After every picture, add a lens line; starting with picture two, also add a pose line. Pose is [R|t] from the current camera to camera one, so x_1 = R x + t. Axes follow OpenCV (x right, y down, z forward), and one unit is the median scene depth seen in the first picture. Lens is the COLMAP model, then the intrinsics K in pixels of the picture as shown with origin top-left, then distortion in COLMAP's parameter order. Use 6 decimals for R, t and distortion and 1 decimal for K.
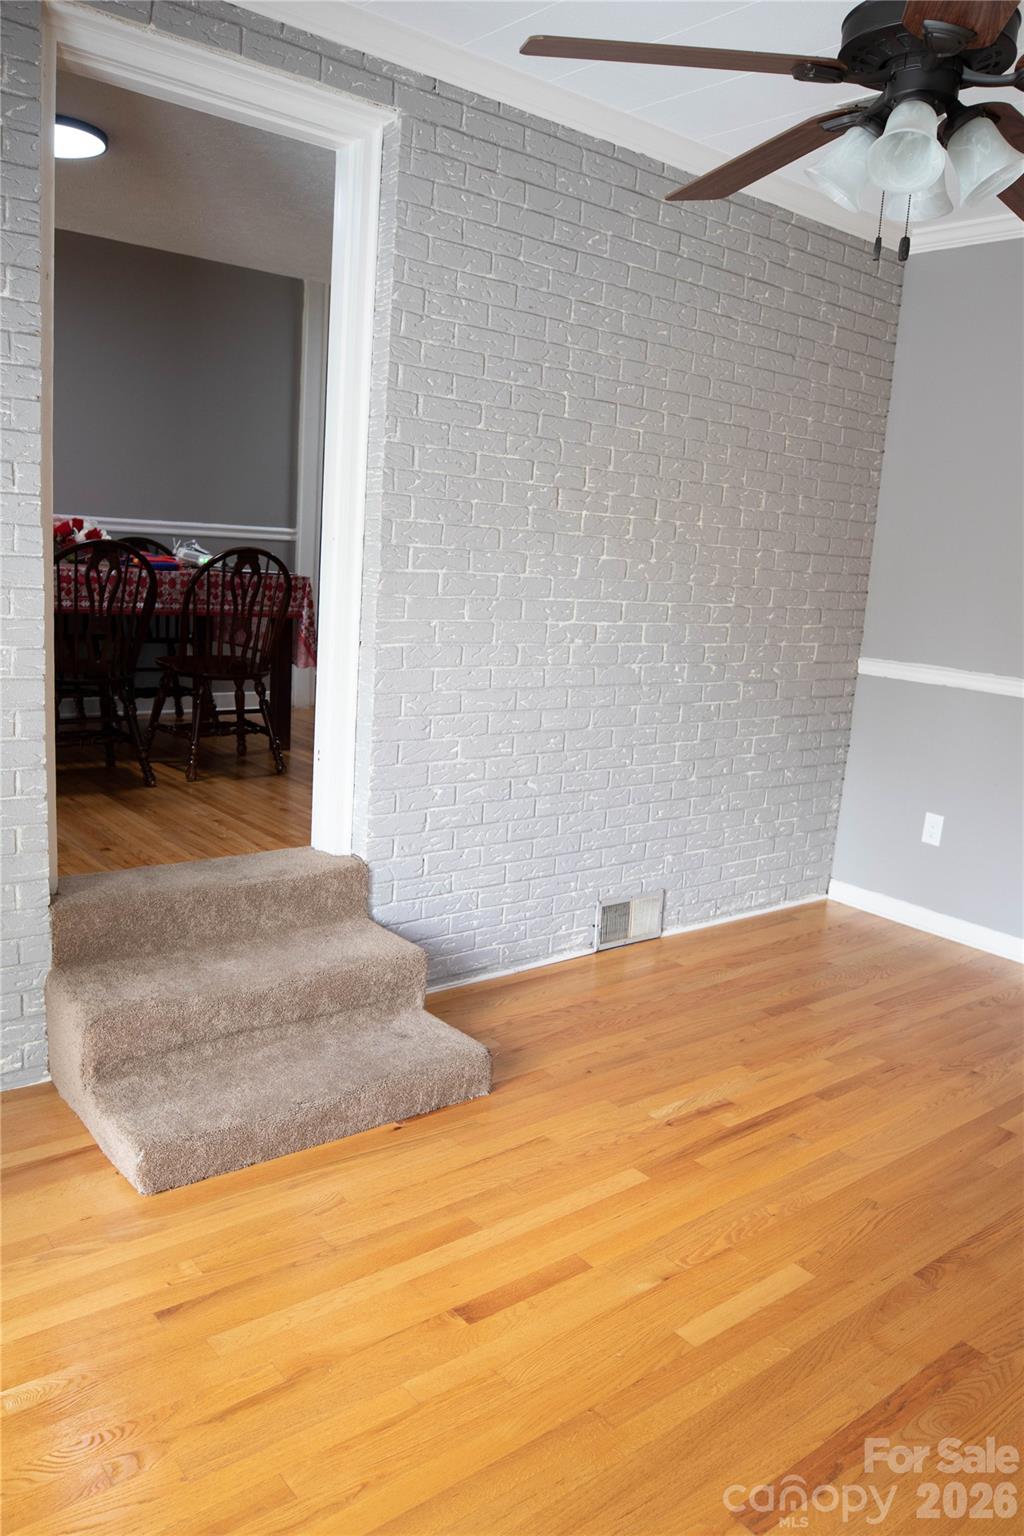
lens RADIAL K [[1148.3, 0, 512.0], [0, 1148.3, 768.0], [0, 0, 1]] dist [-0.036578, 0.007848]
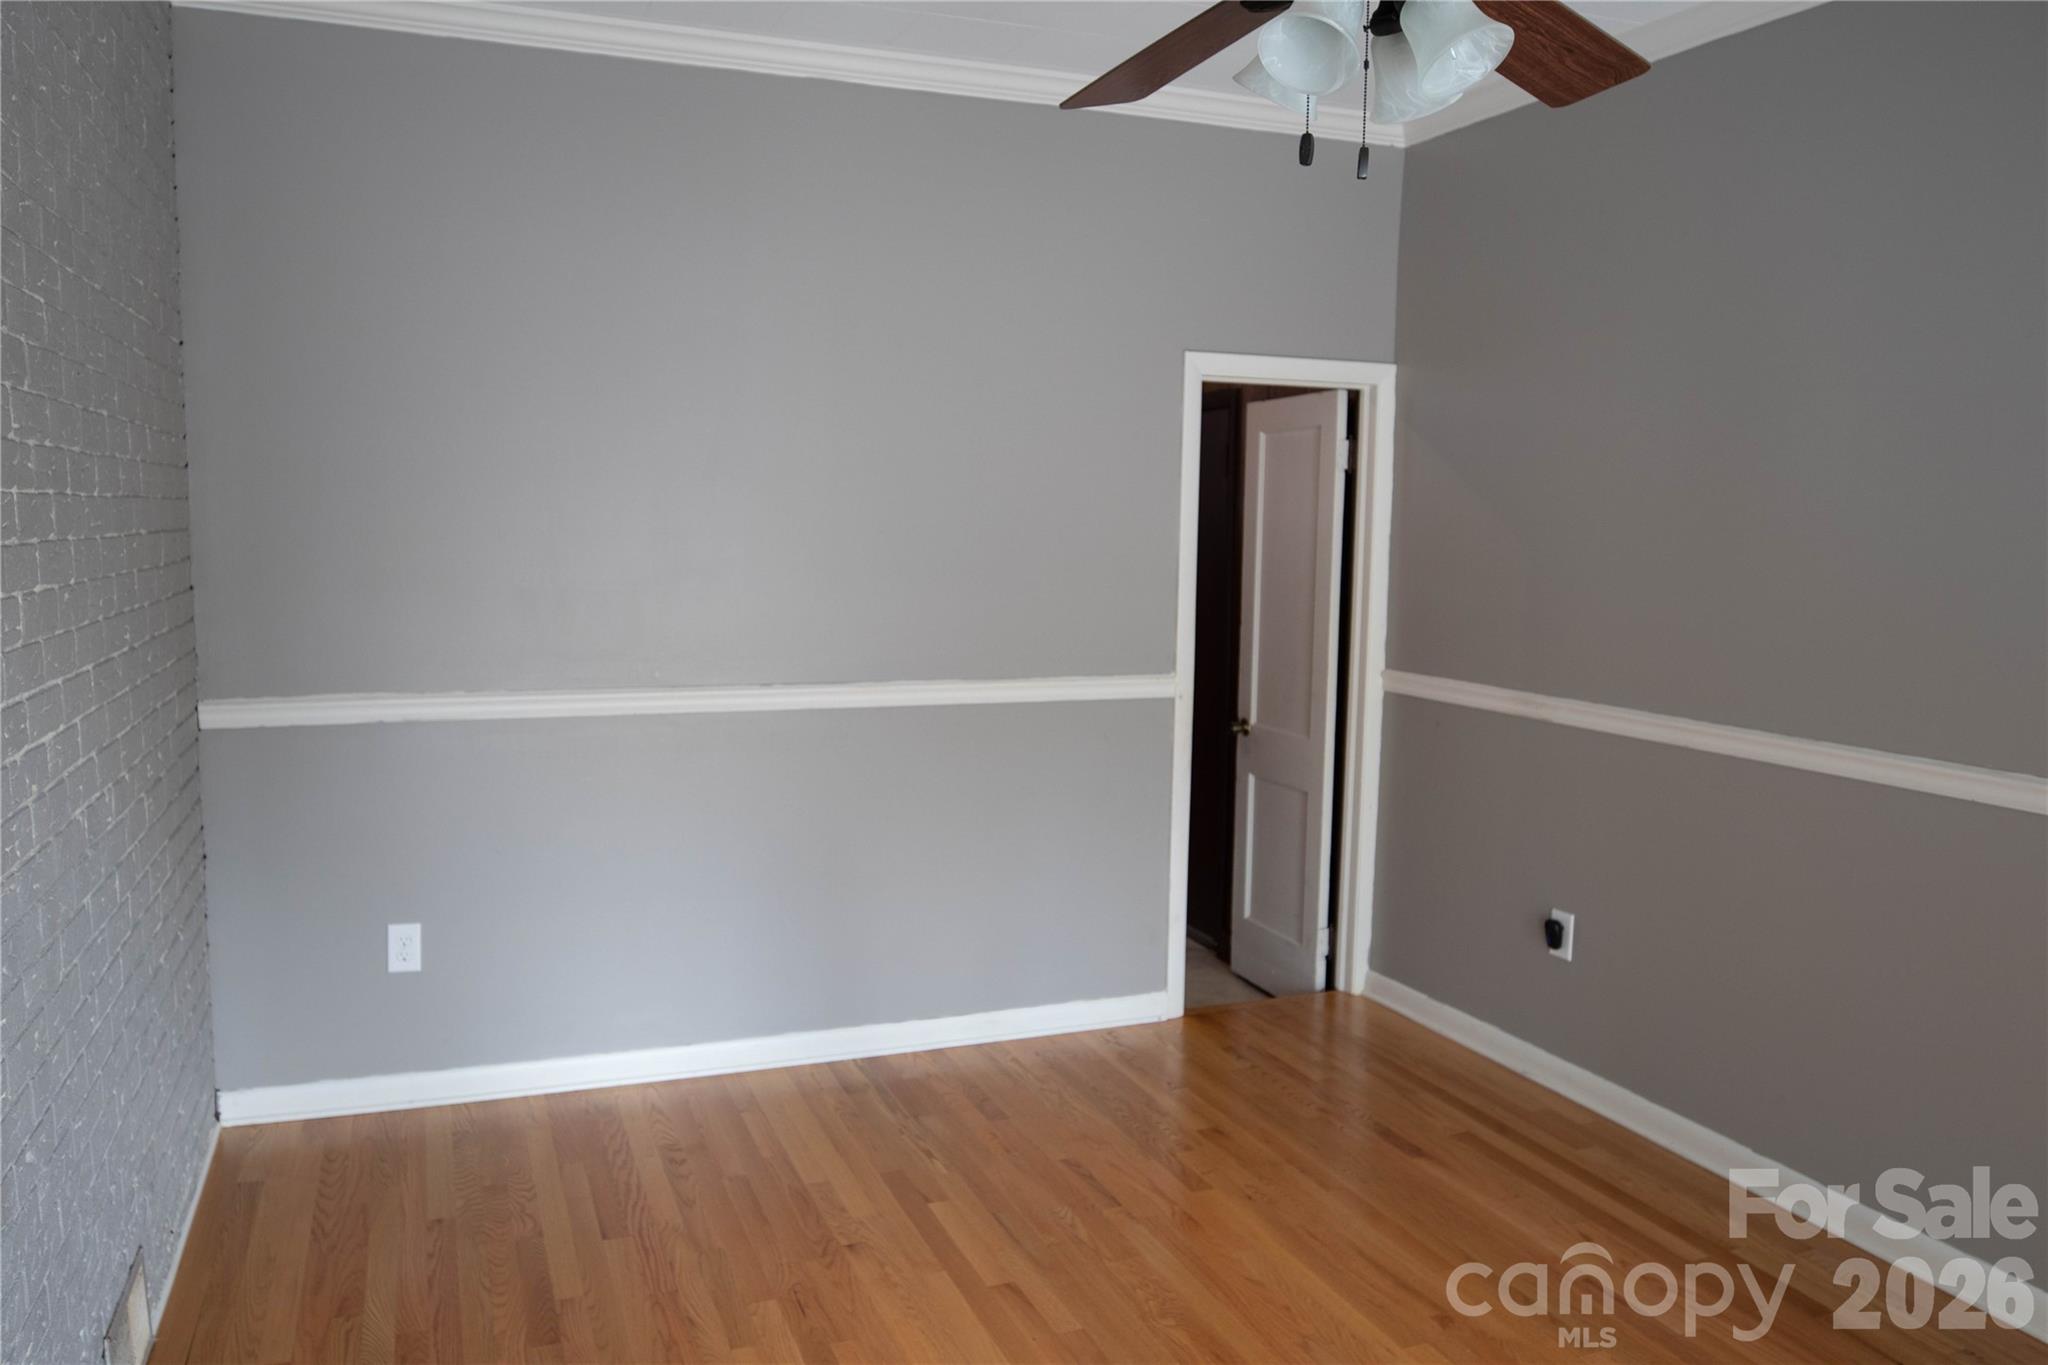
lens RADIAL K [[1531.0, 0, 1013.2], [0, 1531.0, 688.0], [0, 0, 1]] dist [-0.036578, 0.007848]
pose [[0.316351, -0.167346, 0.933765, -0.286871], [0.189646, 0.975604, 0.110595, -0.116489], [-0.929493, 0.142098, 0.340370, 0.388021]]
